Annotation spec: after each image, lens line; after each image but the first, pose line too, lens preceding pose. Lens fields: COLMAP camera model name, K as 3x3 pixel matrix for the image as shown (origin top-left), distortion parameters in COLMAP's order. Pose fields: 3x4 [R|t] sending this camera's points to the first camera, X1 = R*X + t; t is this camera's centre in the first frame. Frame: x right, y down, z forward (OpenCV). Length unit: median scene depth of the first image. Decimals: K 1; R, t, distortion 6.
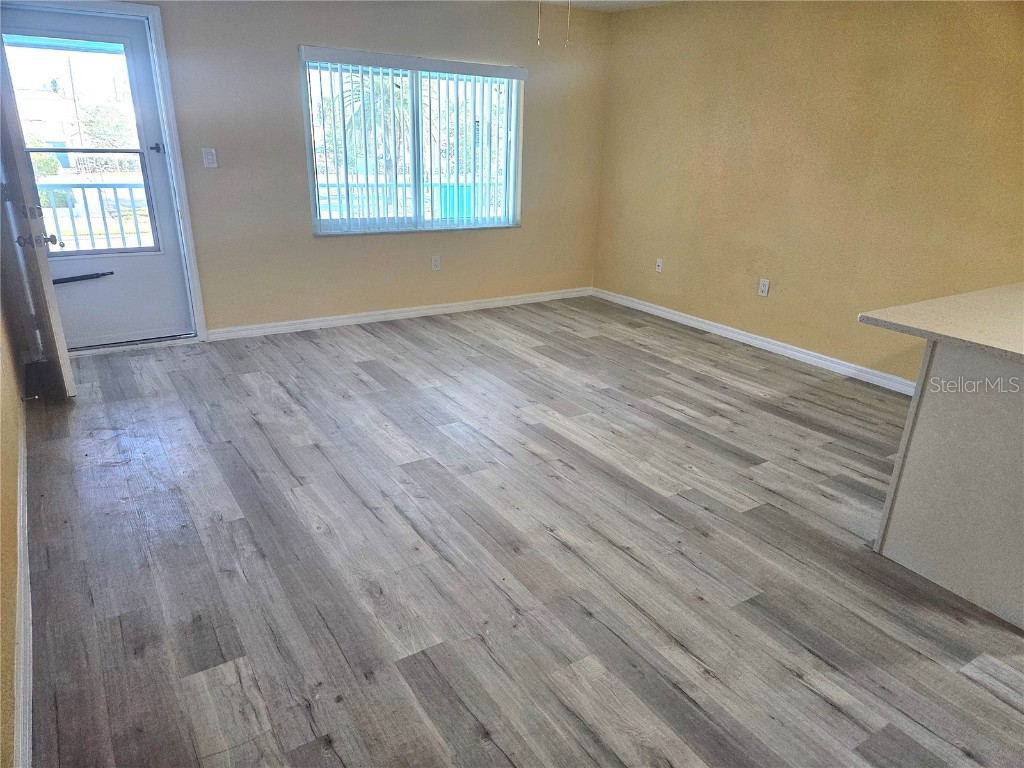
lens RADIAL K [[681.2, 0, 518.8], [0, 681.2, 398.8], [0, 0, 1]] dist [0.083425, -0.068995]
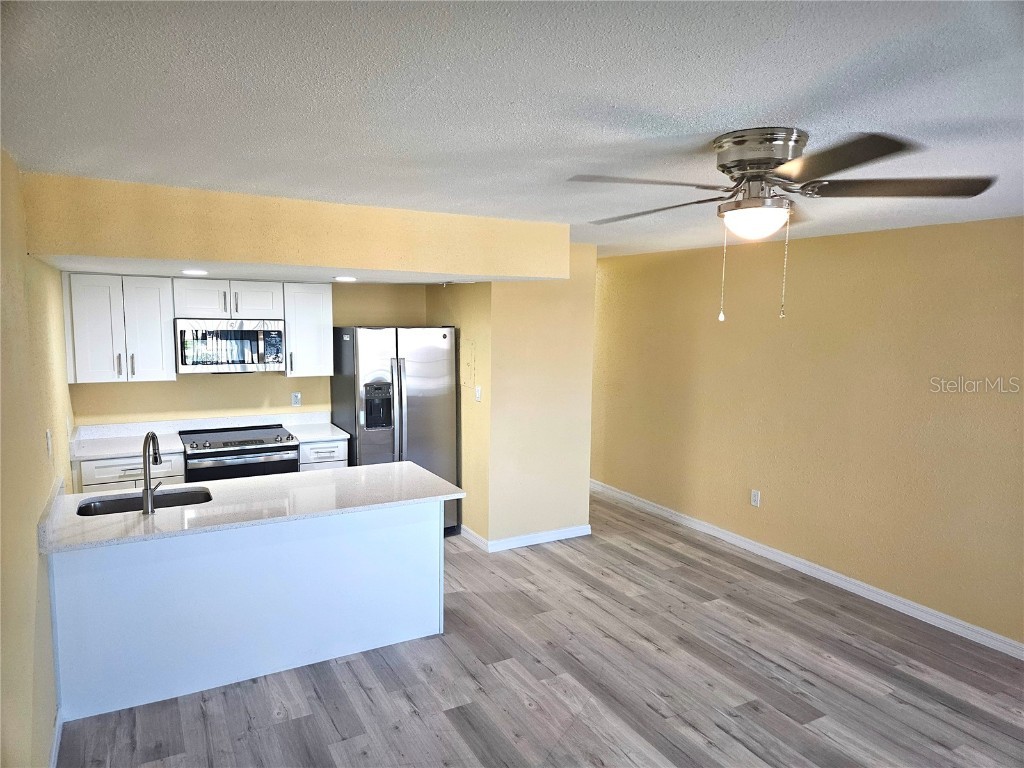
lens RADIAL K [[681.2, 0, 518.6], [0, 681.2, 391.7], [0, 0, 1]] dist [0.083425, -0.068995]
pose [[-0.996940, -0.051979, 0.058390, 0.230957], [-0.018260, 0.881097, 0.472583, -0.768942], [-0.076011, 0.470071, -0.879350, 1.658946]]
